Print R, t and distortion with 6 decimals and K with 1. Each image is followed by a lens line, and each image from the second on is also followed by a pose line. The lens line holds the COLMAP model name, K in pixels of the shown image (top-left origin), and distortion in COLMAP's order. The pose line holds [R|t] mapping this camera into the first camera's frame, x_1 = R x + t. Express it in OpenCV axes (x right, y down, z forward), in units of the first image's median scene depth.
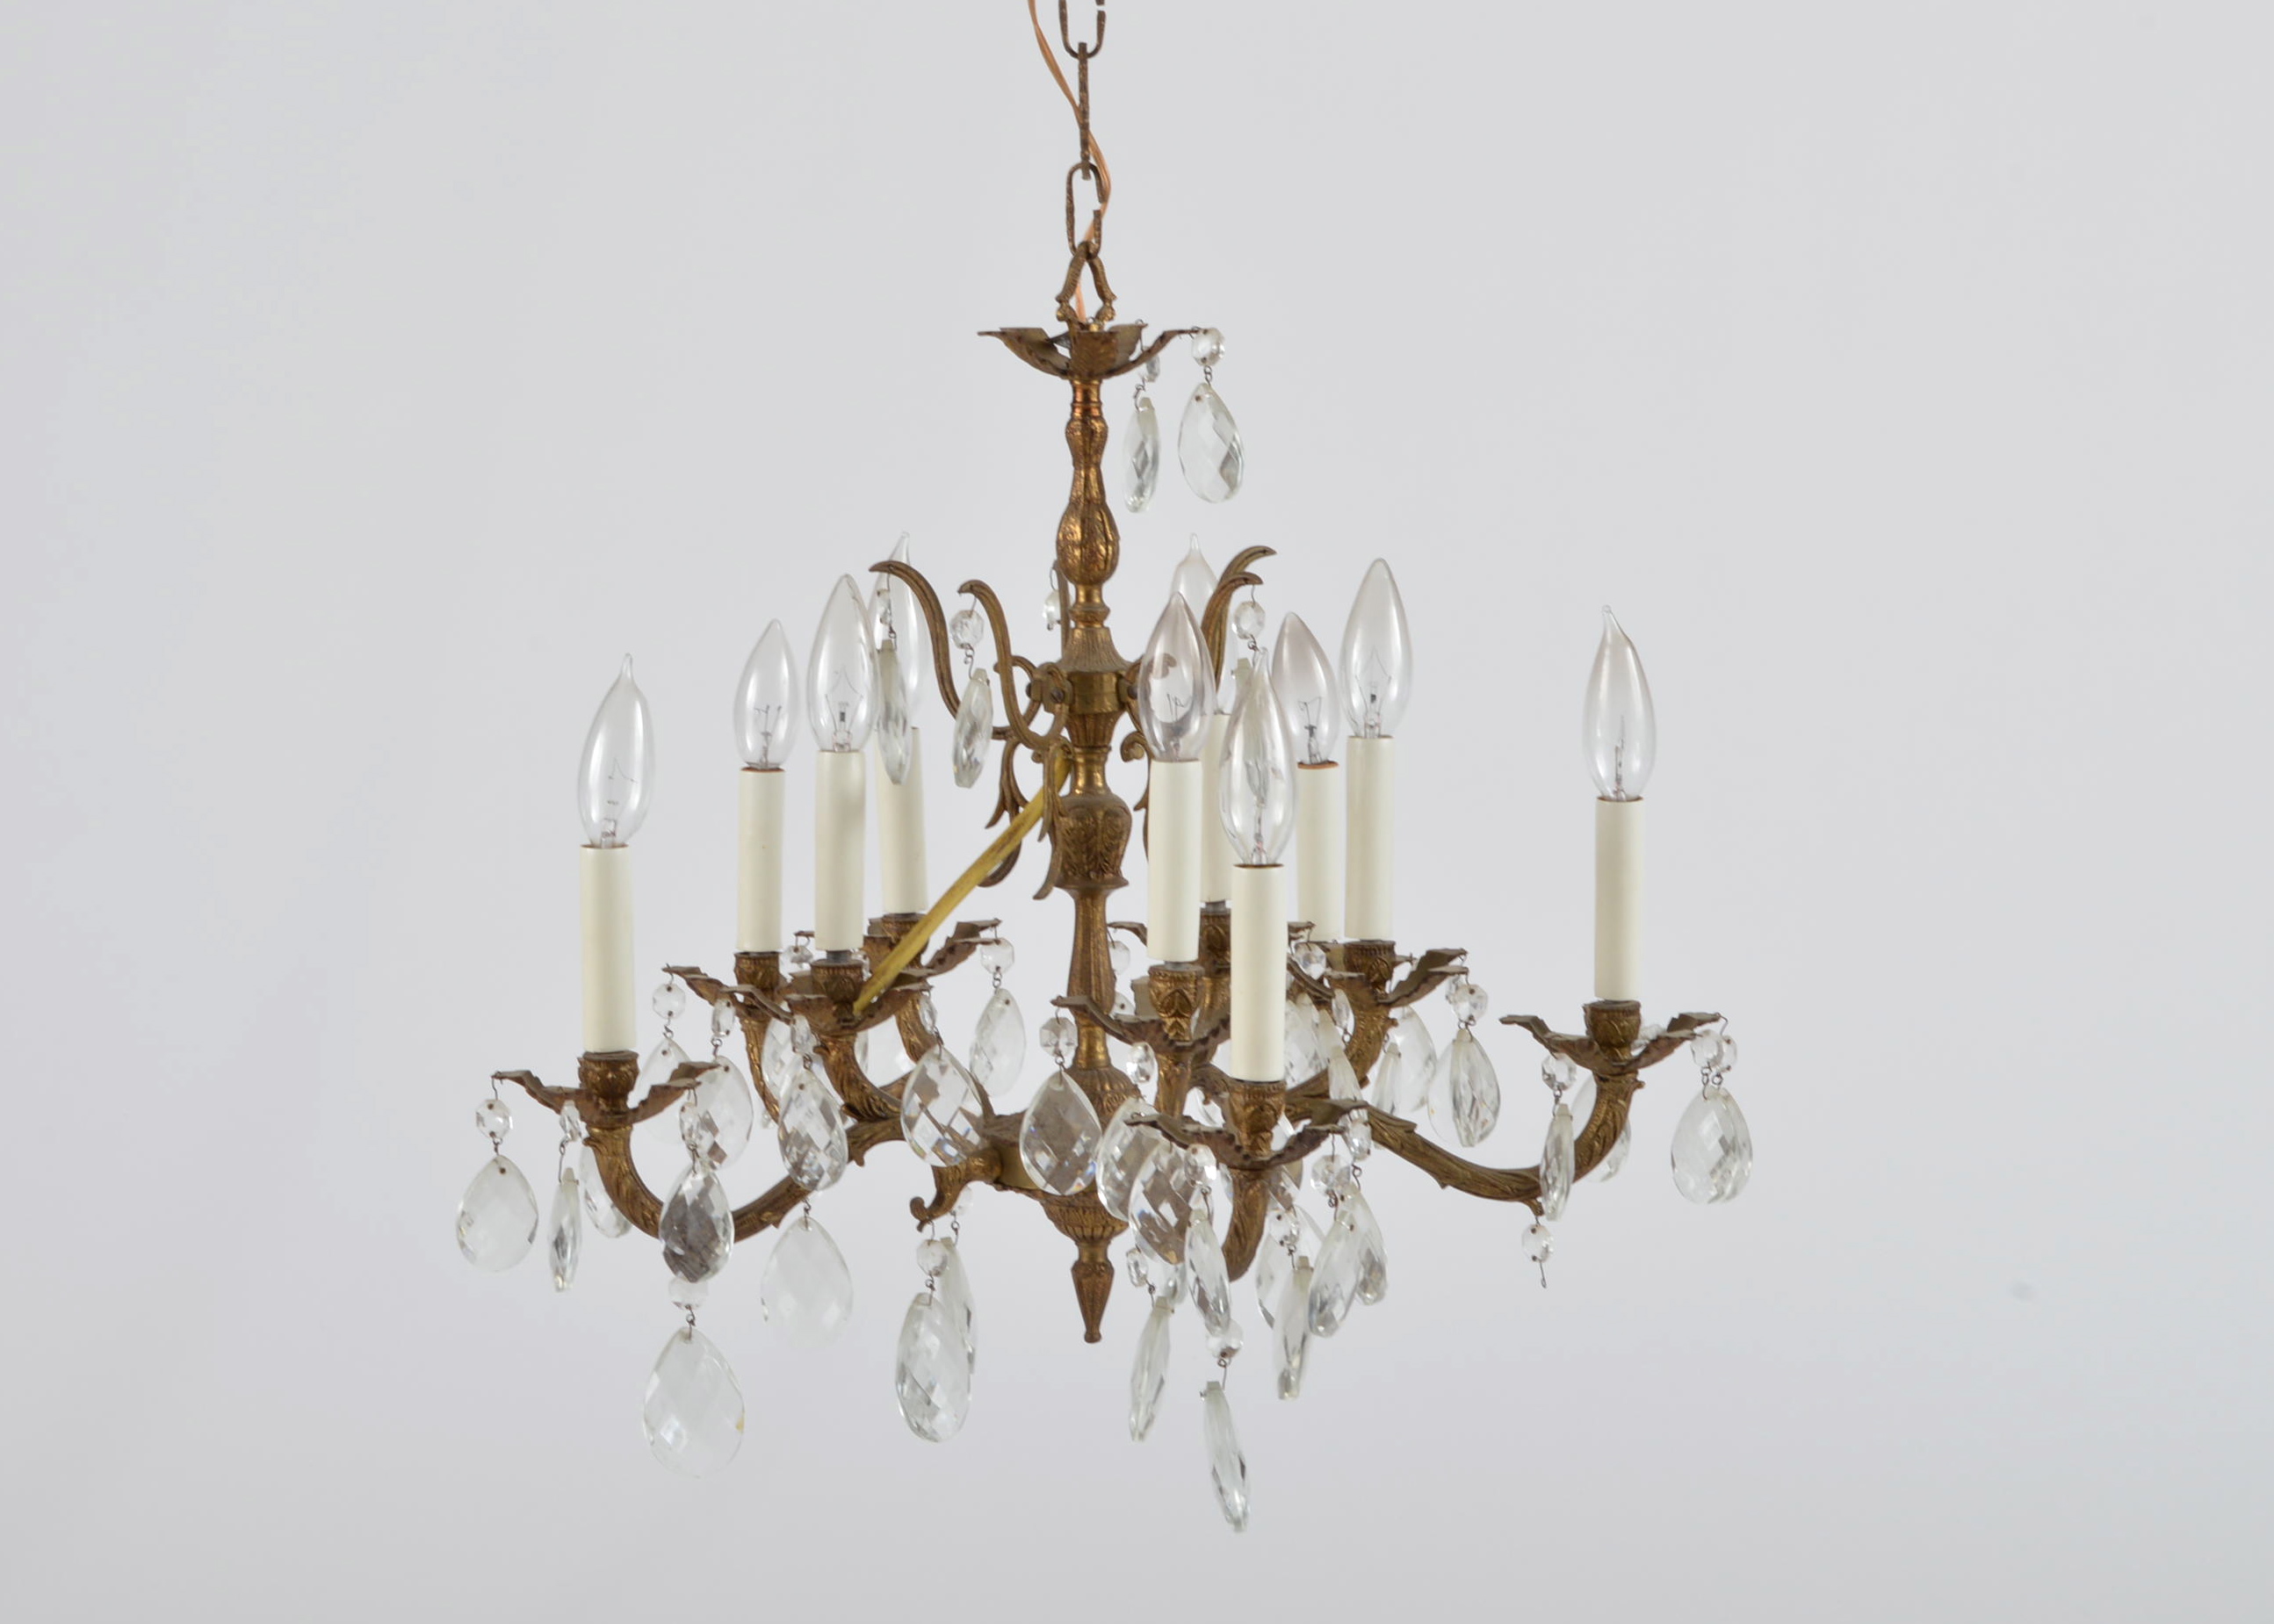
lens RADIAL K [[5336.7, 0, 1146.7], [0, 5336.7, 782.6], [0, 0, 1]] dist [0.012875, 0.122182]
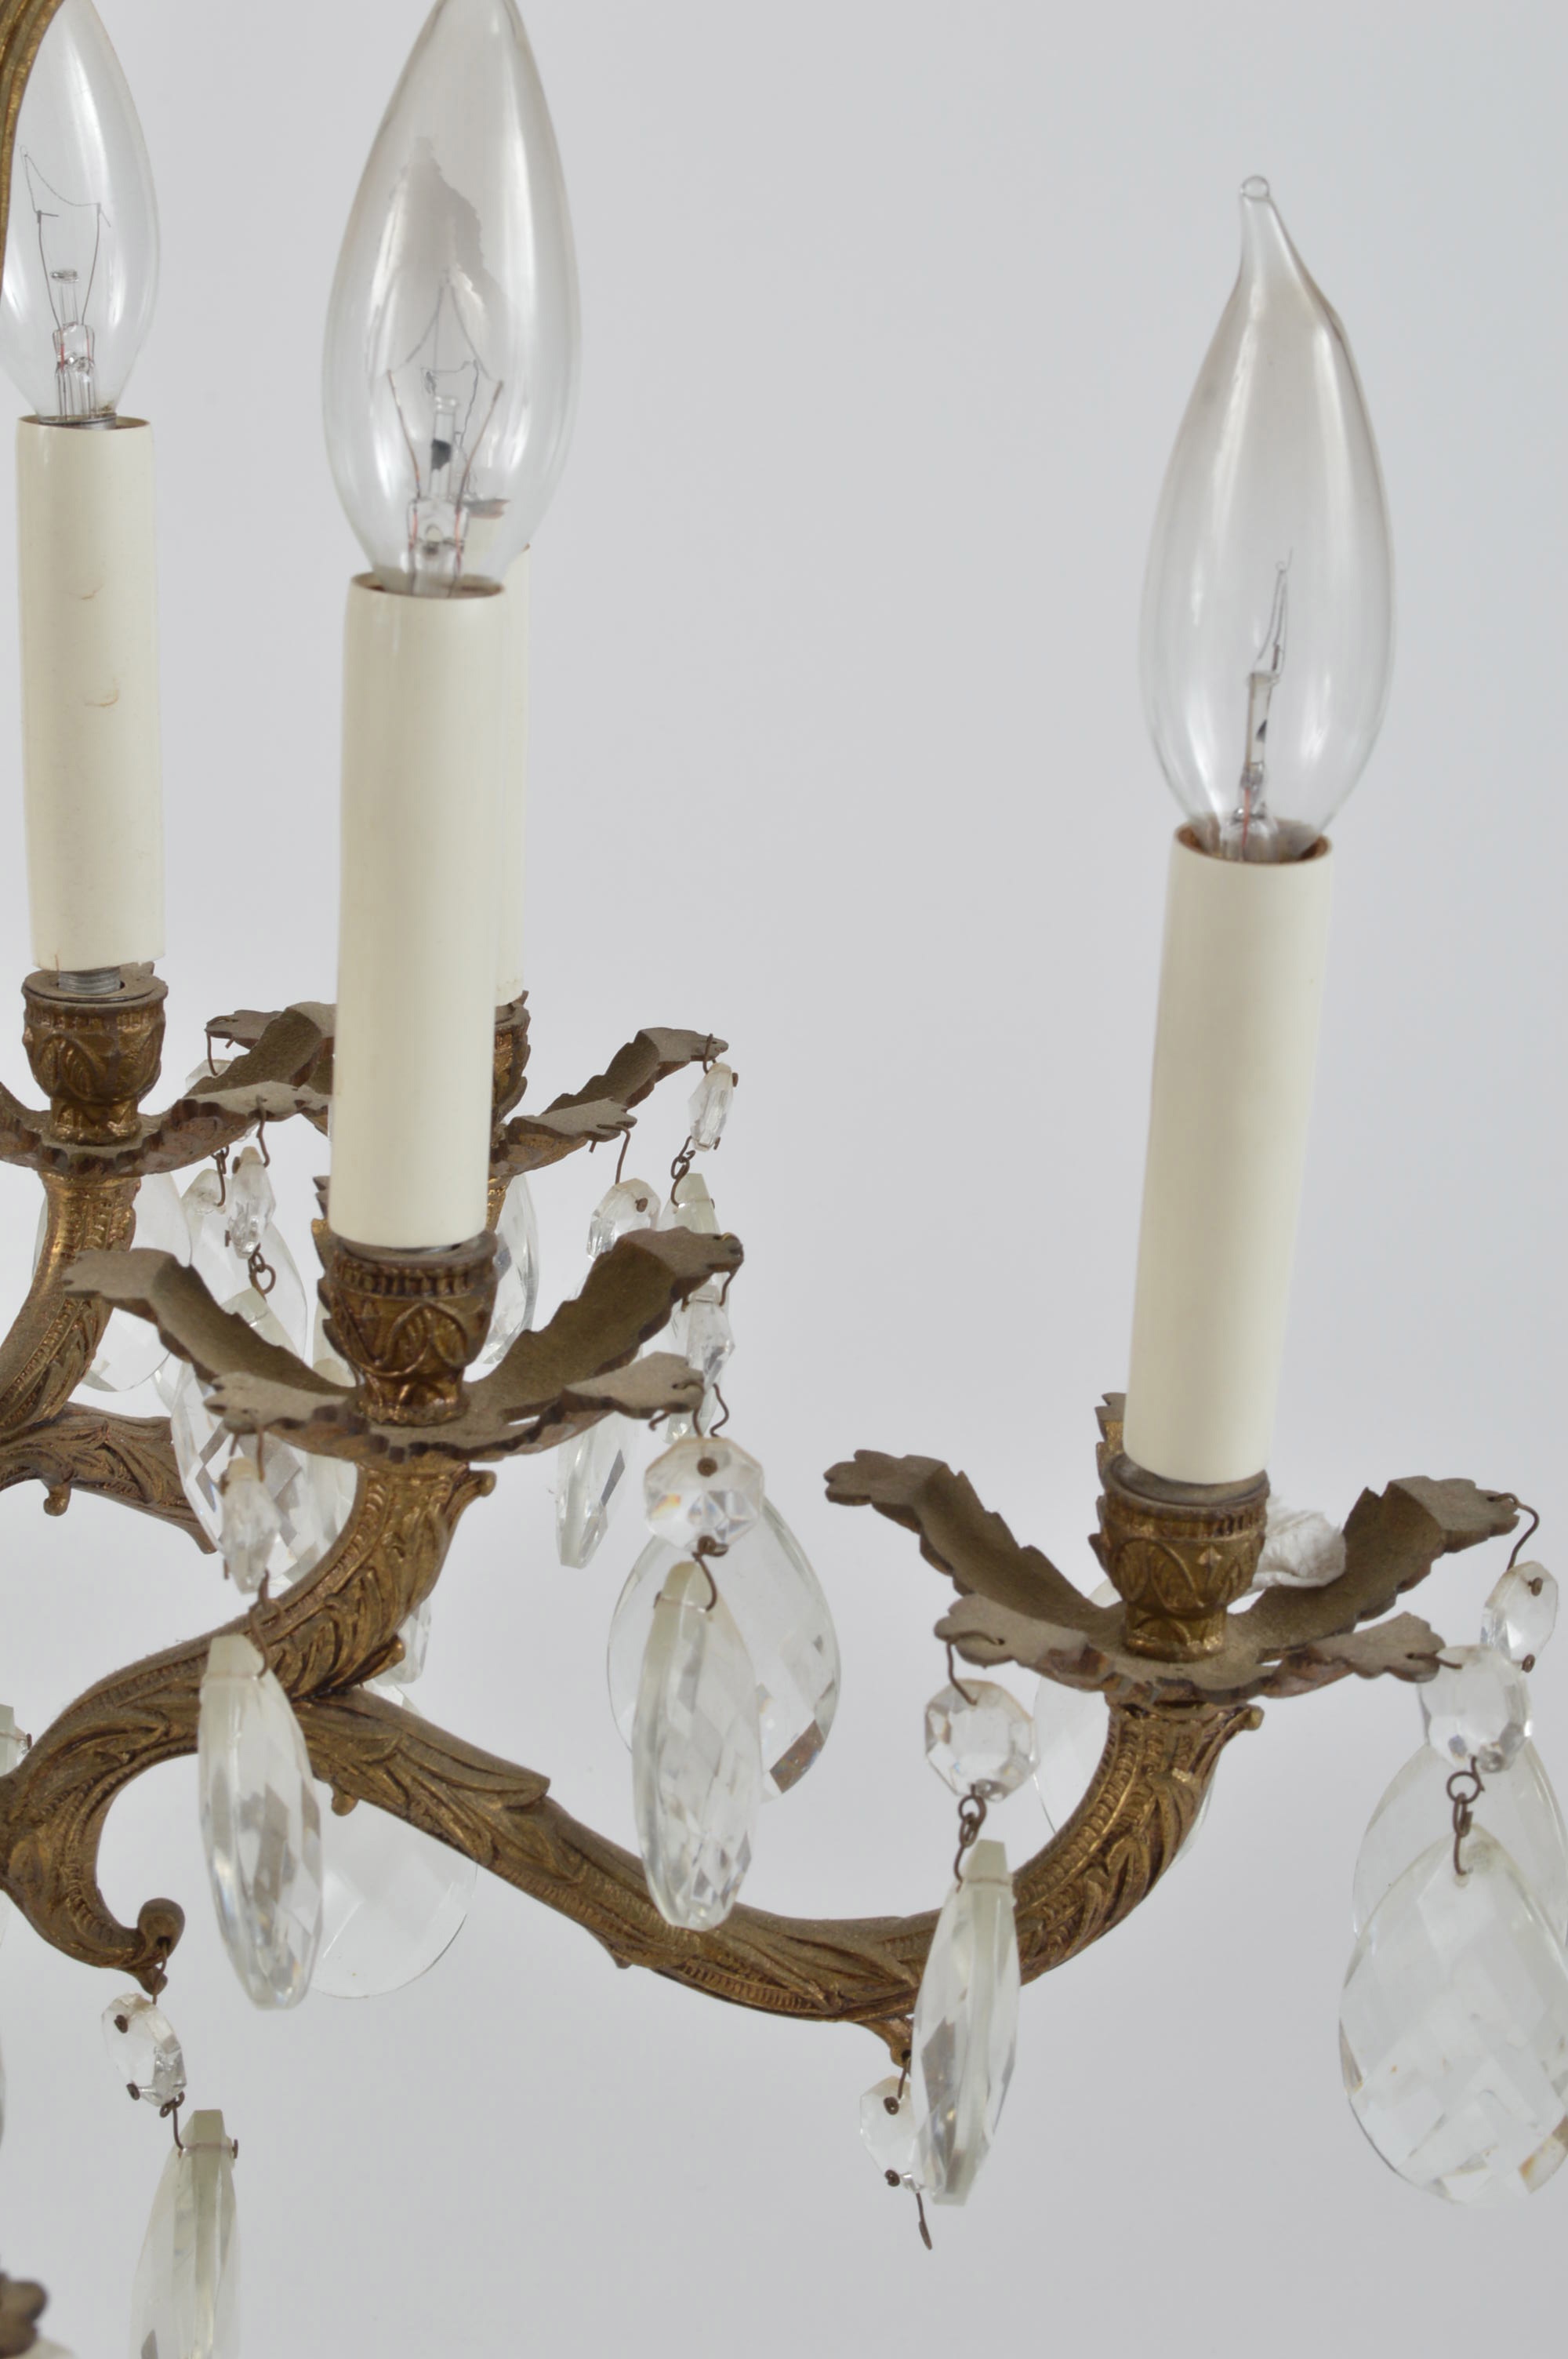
lens RADIAL K [[4350.6, 0, 784.0], [0, 4350.6, 1179.5], [0, 0, 1]] dist [0.012158, 0.083257]
pose [[0.997734, 0.062823, -0.024082, 0.069918], [-0.056002, 0.973834, 0.220250, -0.030865], [0.037289, -0.218403, 0.975146, 0.761743]]
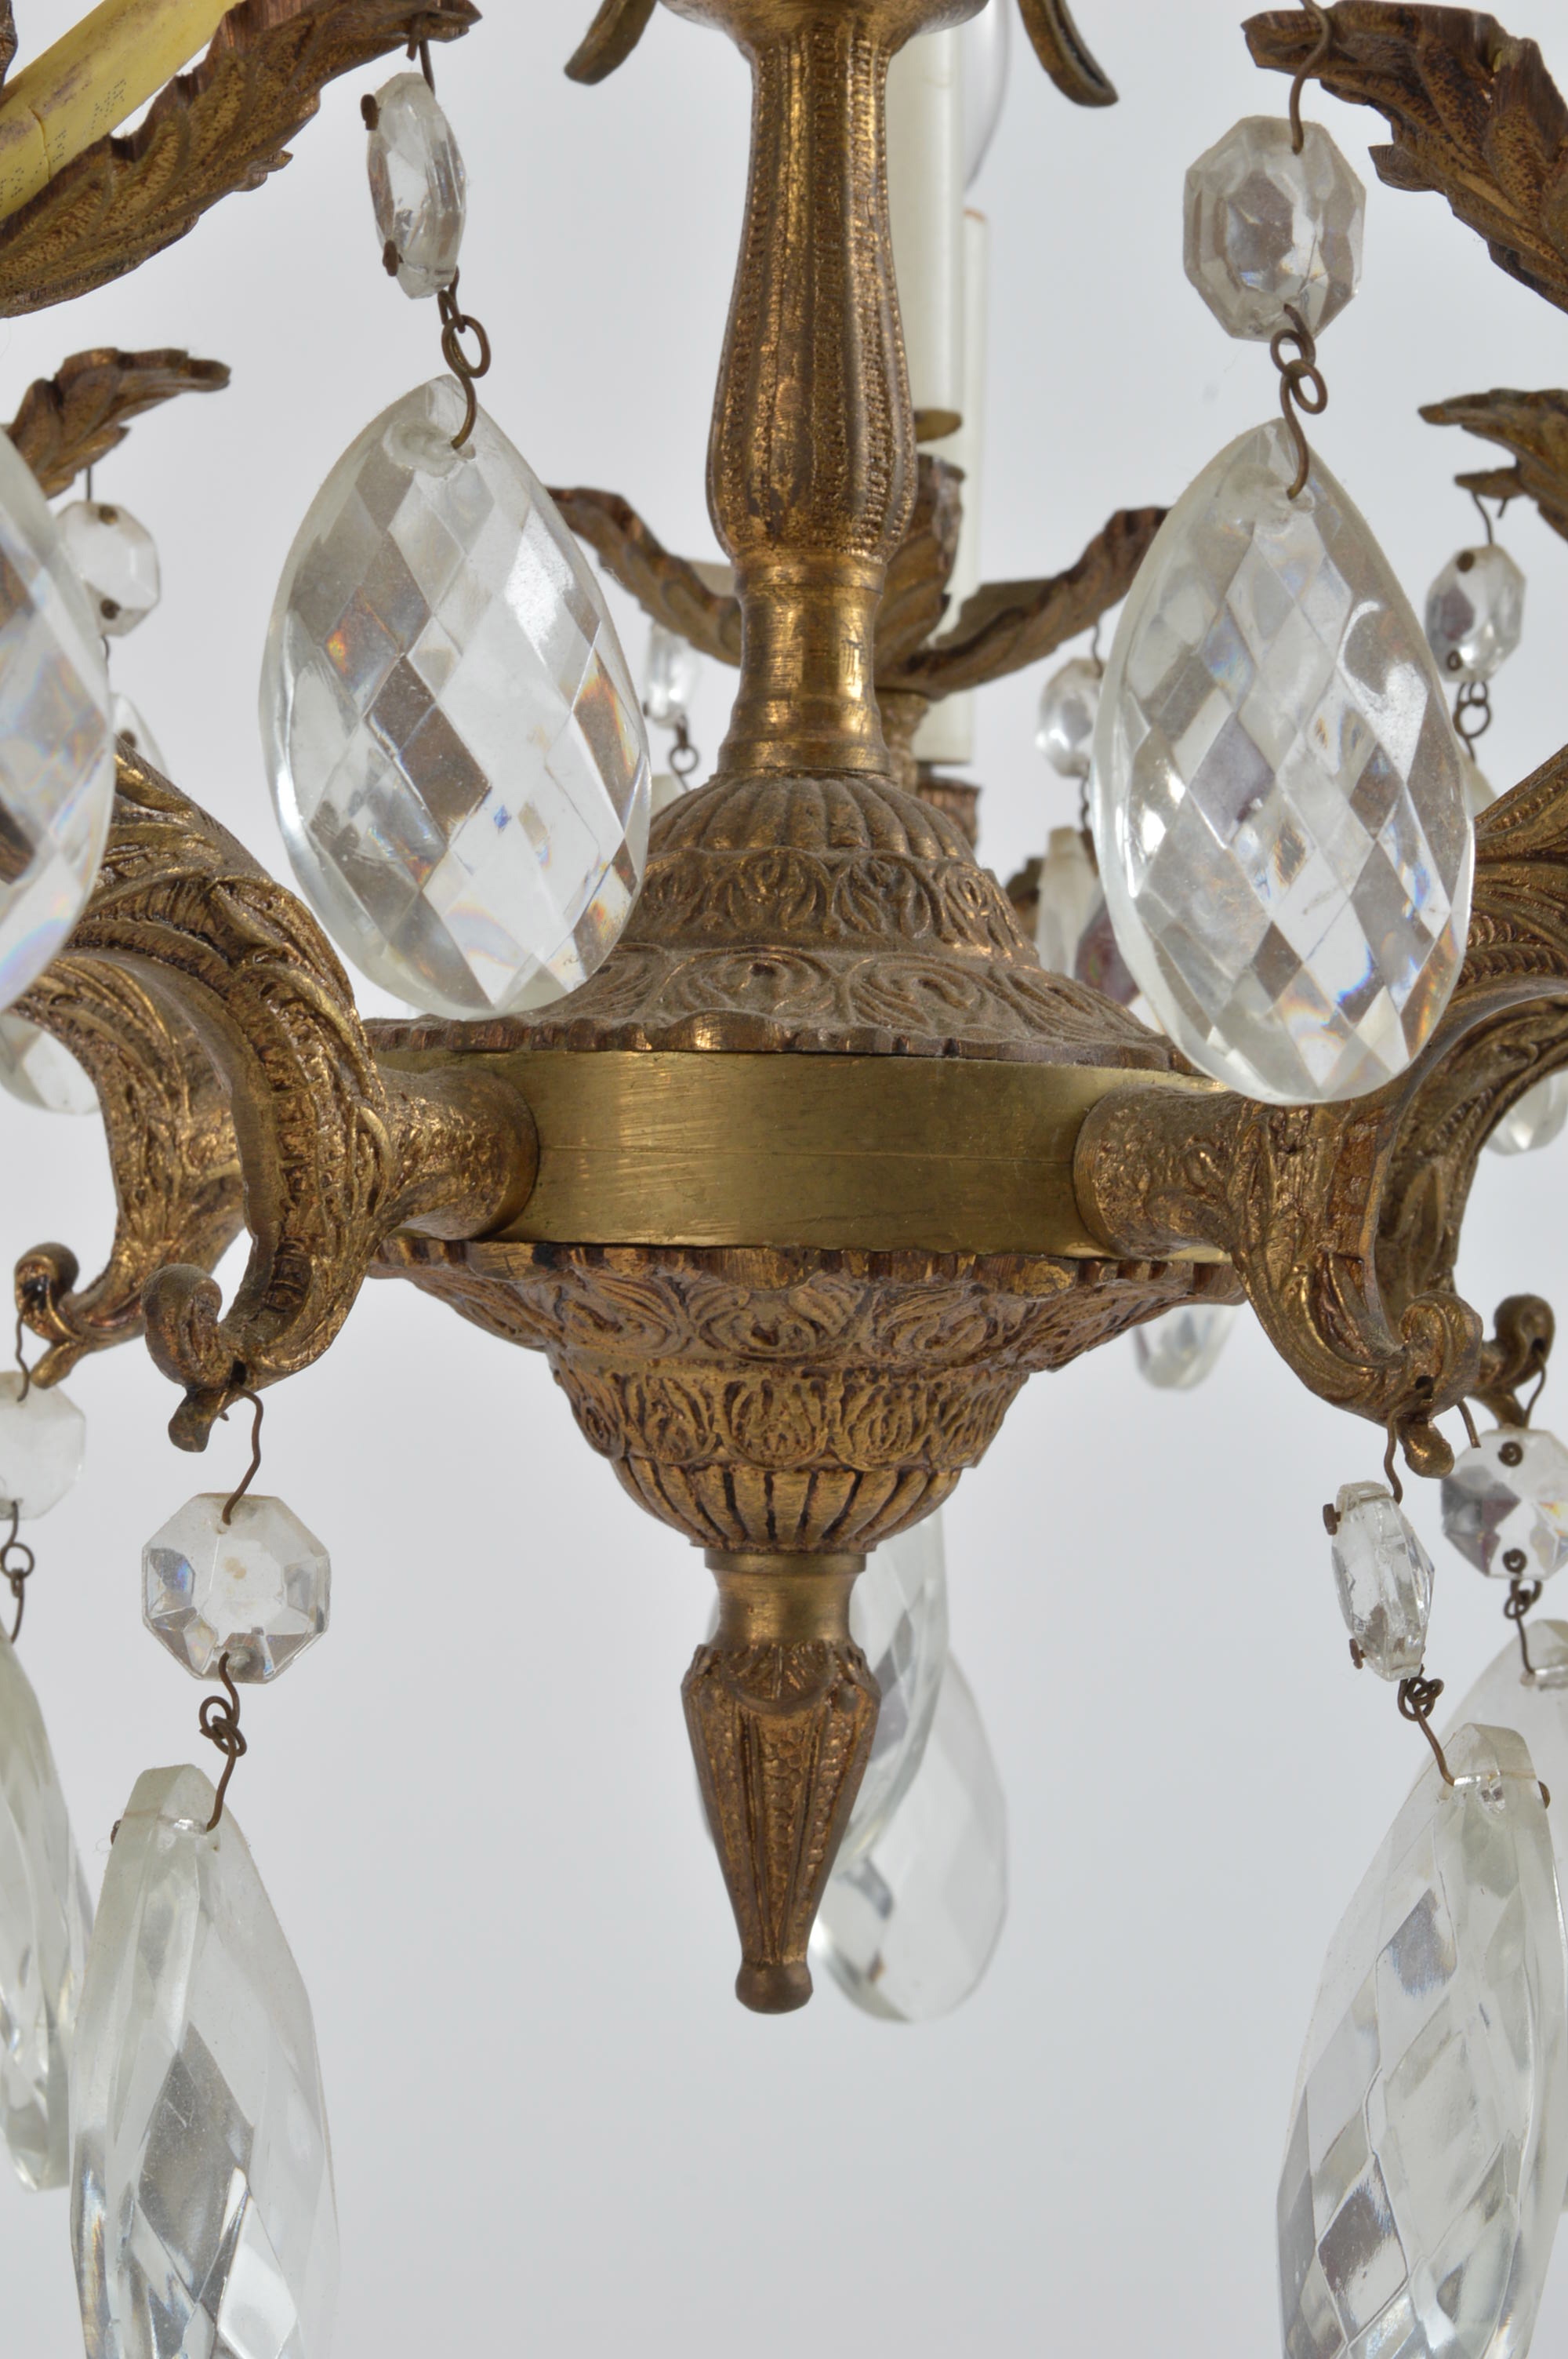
lens RADIAL K [[4350.6, 0, 784.0], [0, 4350.6, 1179.5], [0, 0, 1]] dist [0.012158, 0.083257]
pose [[0.915820, 0.036626, 0.399915, -0.086456], [0.011315, 0.993084, -0.116864, 0.093005], [-0.401430, 0.111551, 0.909071, 0.842284]]
